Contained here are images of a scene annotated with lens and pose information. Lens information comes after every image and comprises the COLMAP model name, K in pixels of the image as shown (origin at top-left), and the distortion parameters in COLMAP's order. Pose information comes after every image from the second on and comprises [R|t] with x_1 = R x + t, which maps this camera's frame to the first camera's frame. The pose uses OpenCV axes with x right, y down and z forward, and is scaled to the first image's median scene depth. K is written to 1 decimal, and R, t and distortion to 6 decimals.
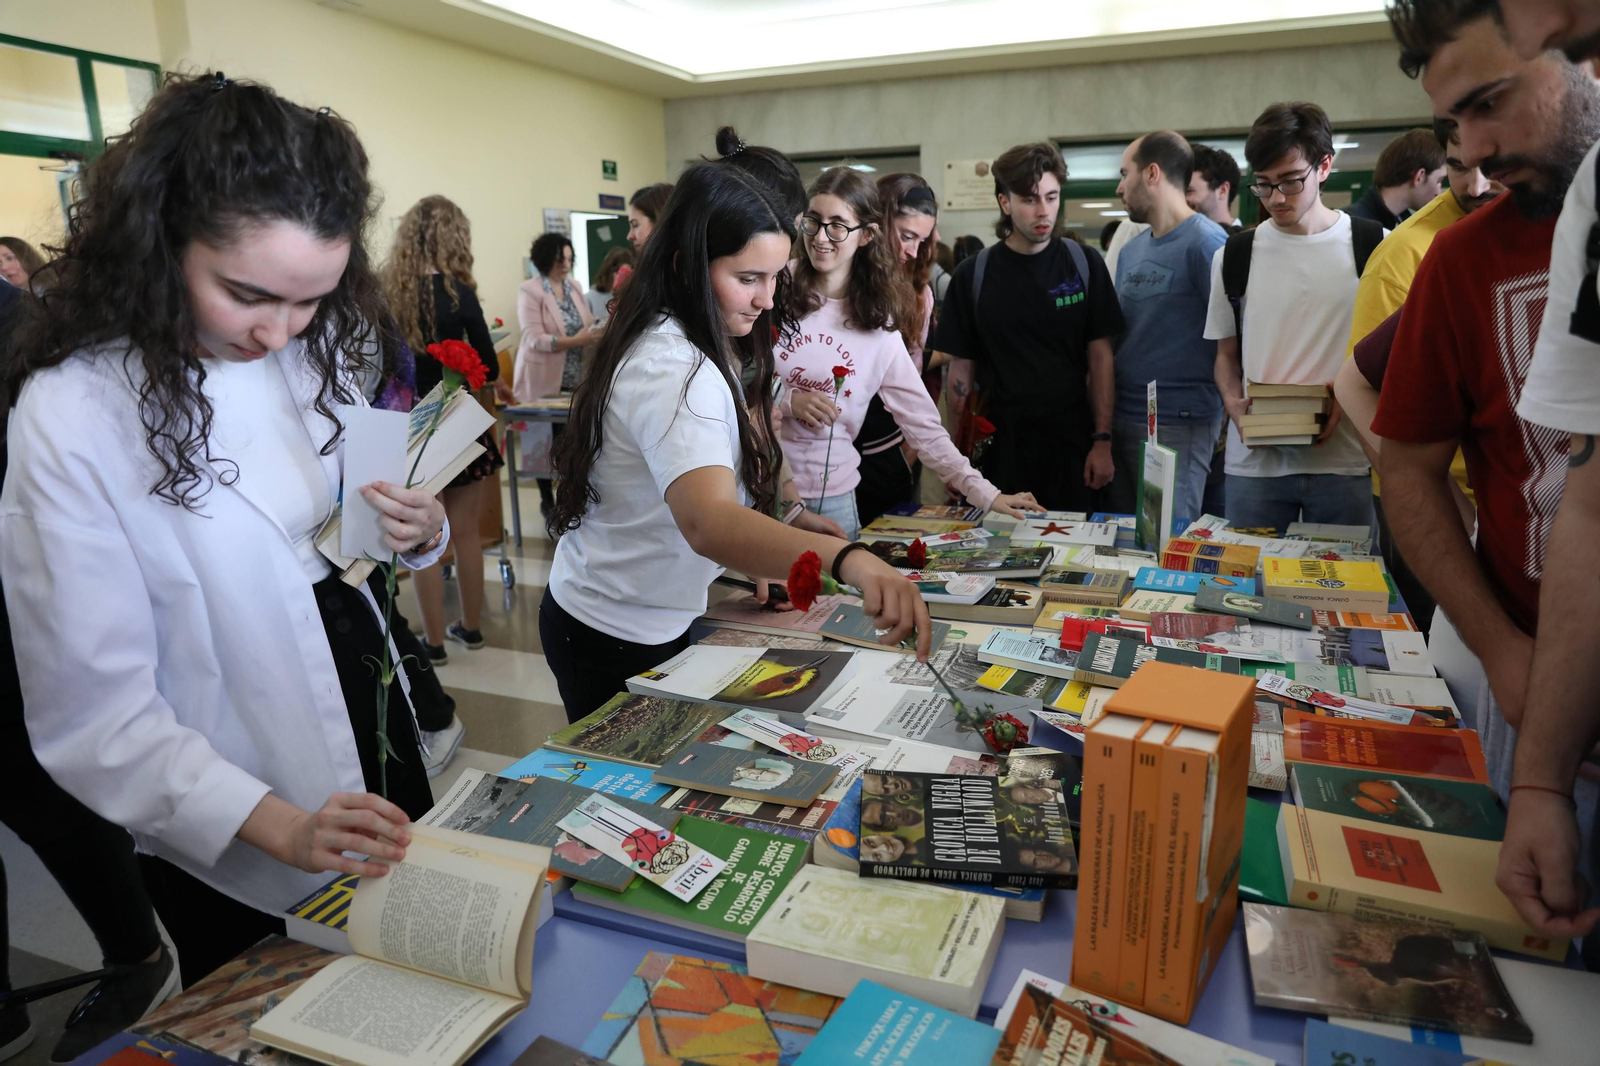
lens RADIAL K [[1080.2, 0, 800.0], [0, 1080.2, 533.0], [0, 0, 1]] dist [-0.104397, 0.073444]
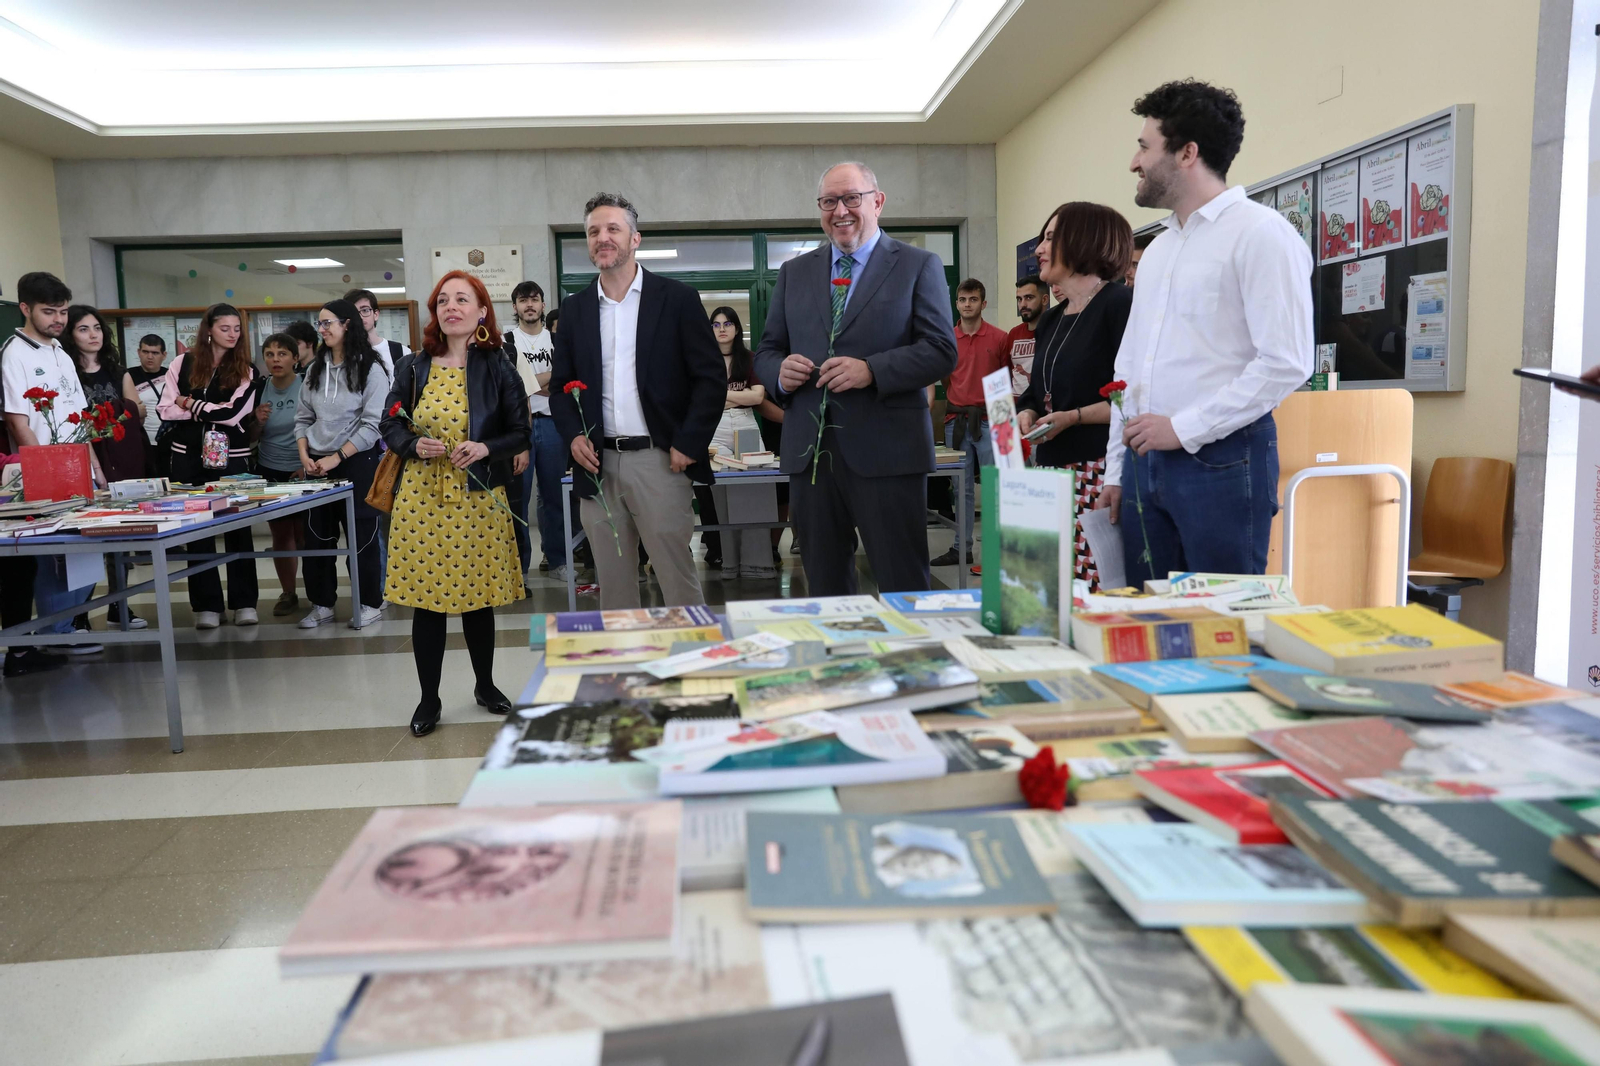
lens RADIAL K [[1094.4, 0, 800.0], [0, 1094.4, 533.0], [0, 0, 1]] dist [-0.105556, 0.081302]
pose [[0.885764, -0.062725, 0.459878, -0.098458], [0.117116, 0.988969, -0.090684, -0.000910], [-0.449117, 0.134183, 0.883339, 0.599617]]
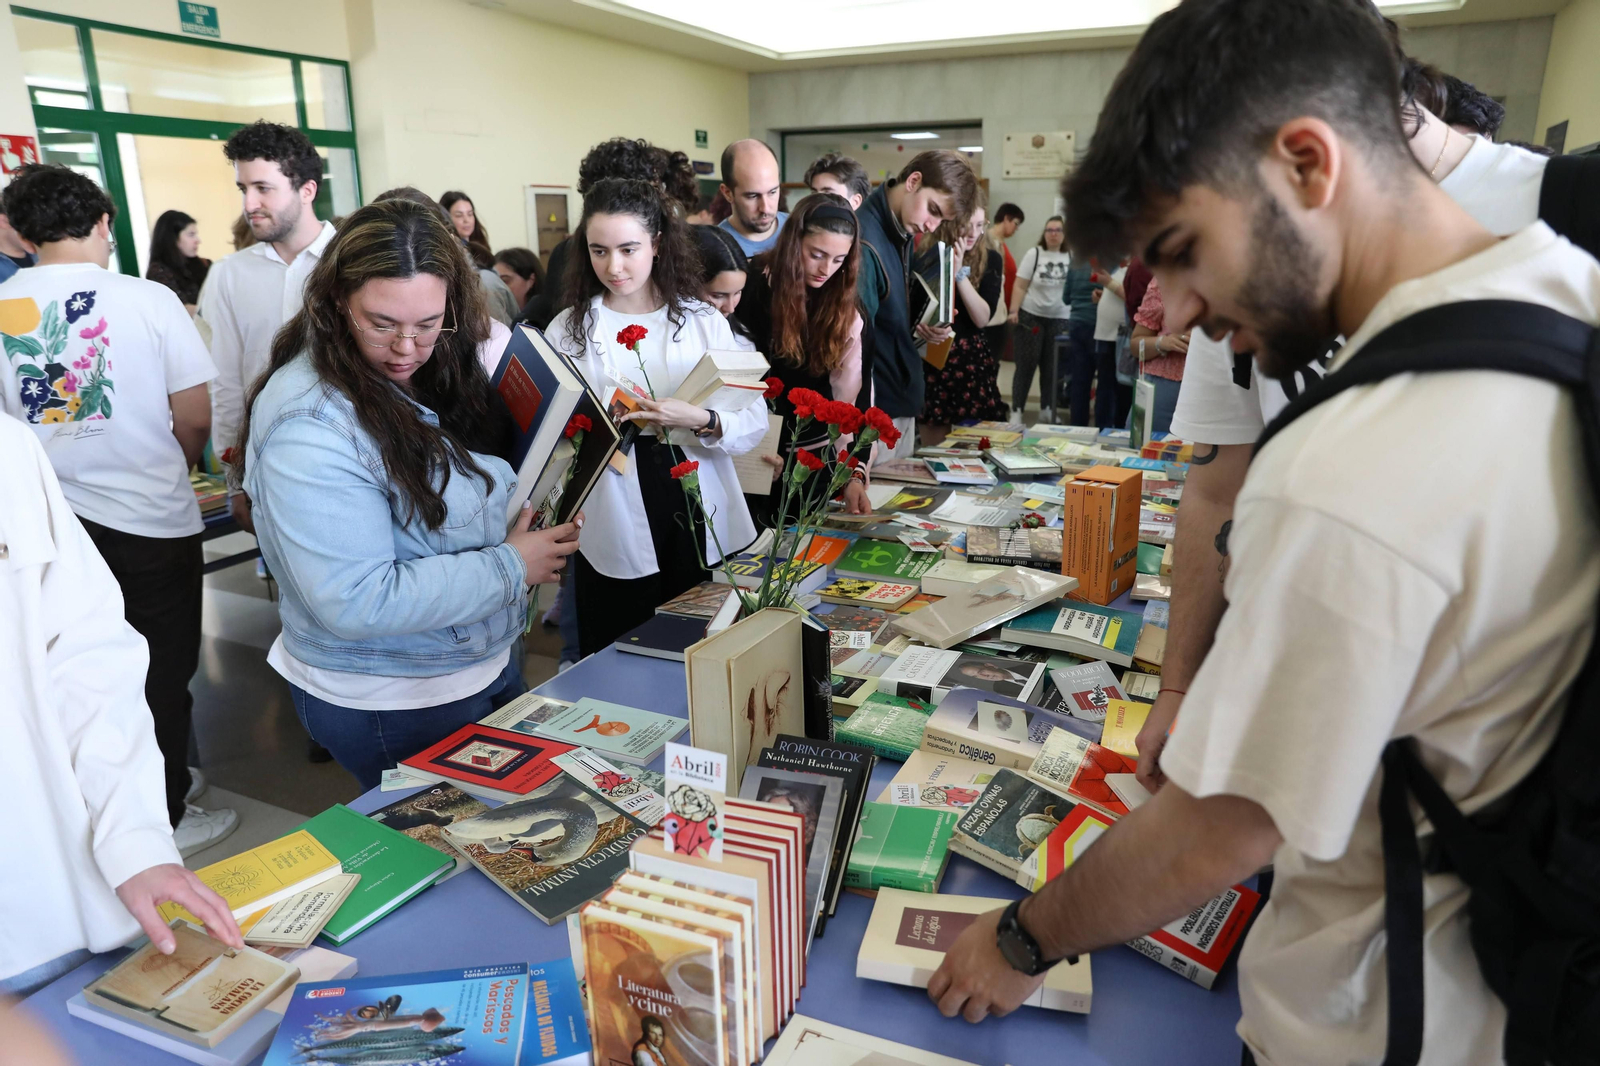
lens RADIAL K [[1076.7, 0, 800.0], [0, 1076.7, 533.0], [0, 0, 1]] dist [-0.108514, 0.078220]
pose [[0.998842, 0.019856, -0.043812, -0.105360], [-0.017748, 0.998690, 0.047989, 0.086254], [0.044708, -0.047156, 0.997887, -0.670655]]
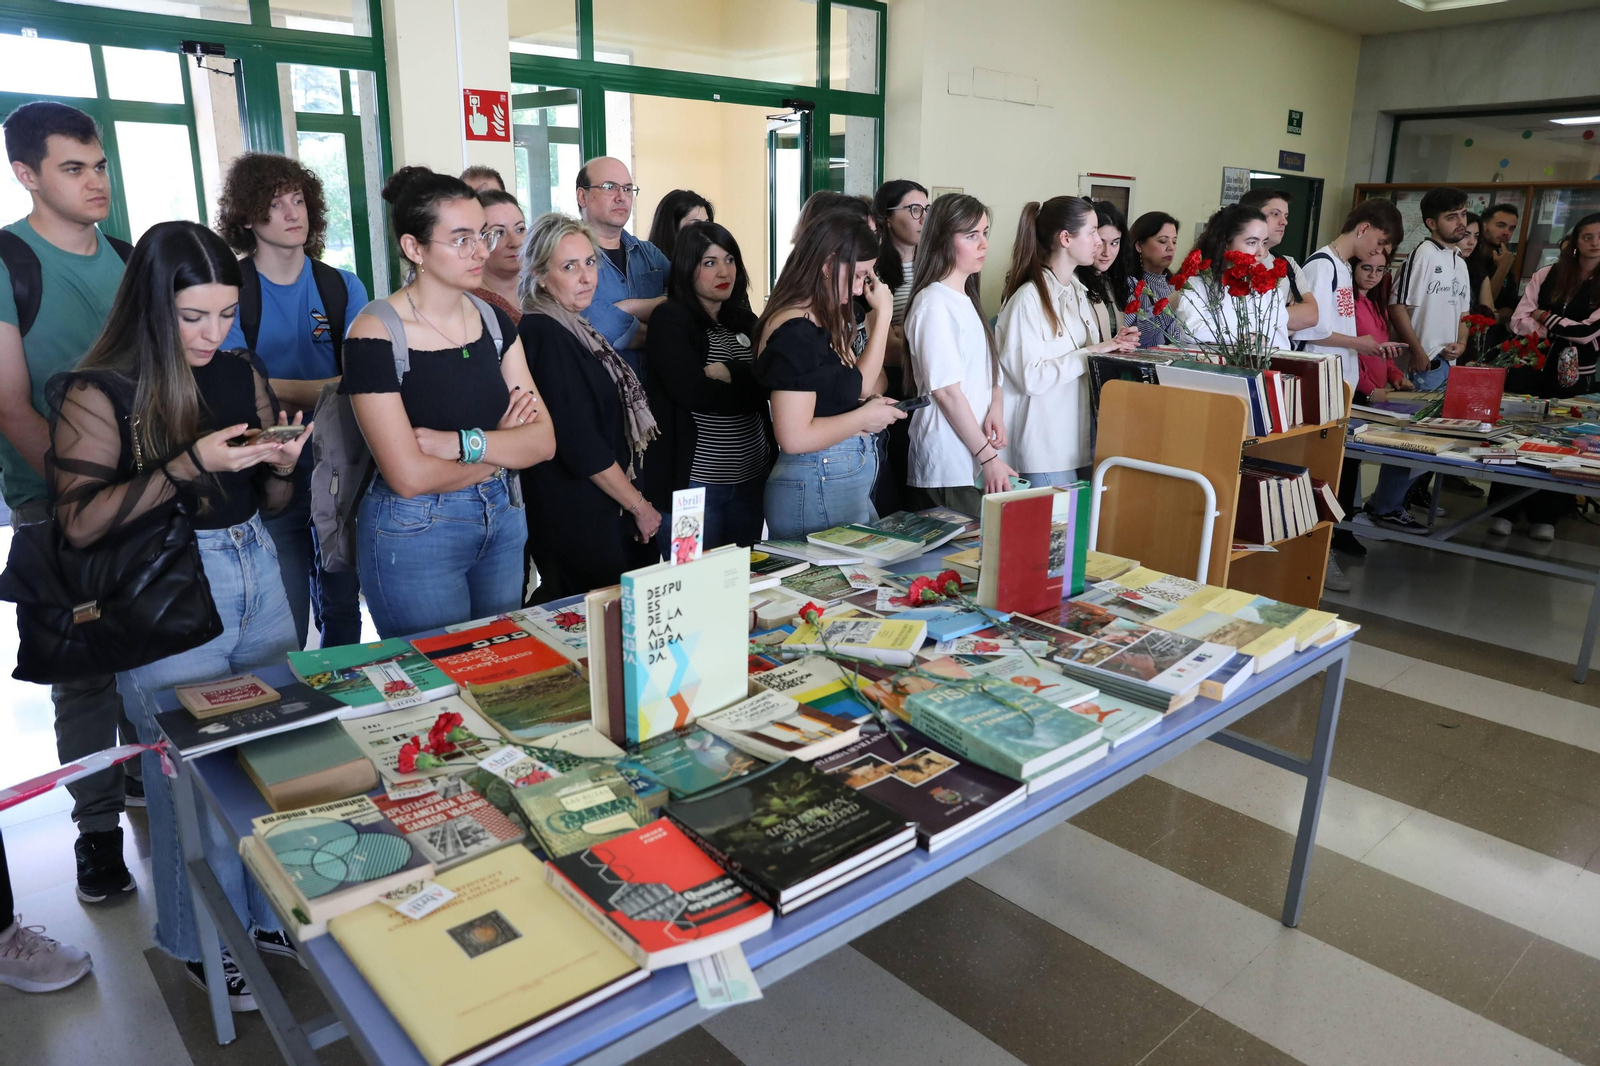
lens RADIAL K [[1087.2, 0, 800.0], [0, 1087.2, 533.0], [0, 0, 1]] dist [-0.110560, 0.081155]
pose [[0.897587, 0.147175, -0.415545, -0.745206], [-0.127765, 0.989017, 0.074309, -0.157961], [0.421917, -0.013606, 0.906532, 0.366601]]
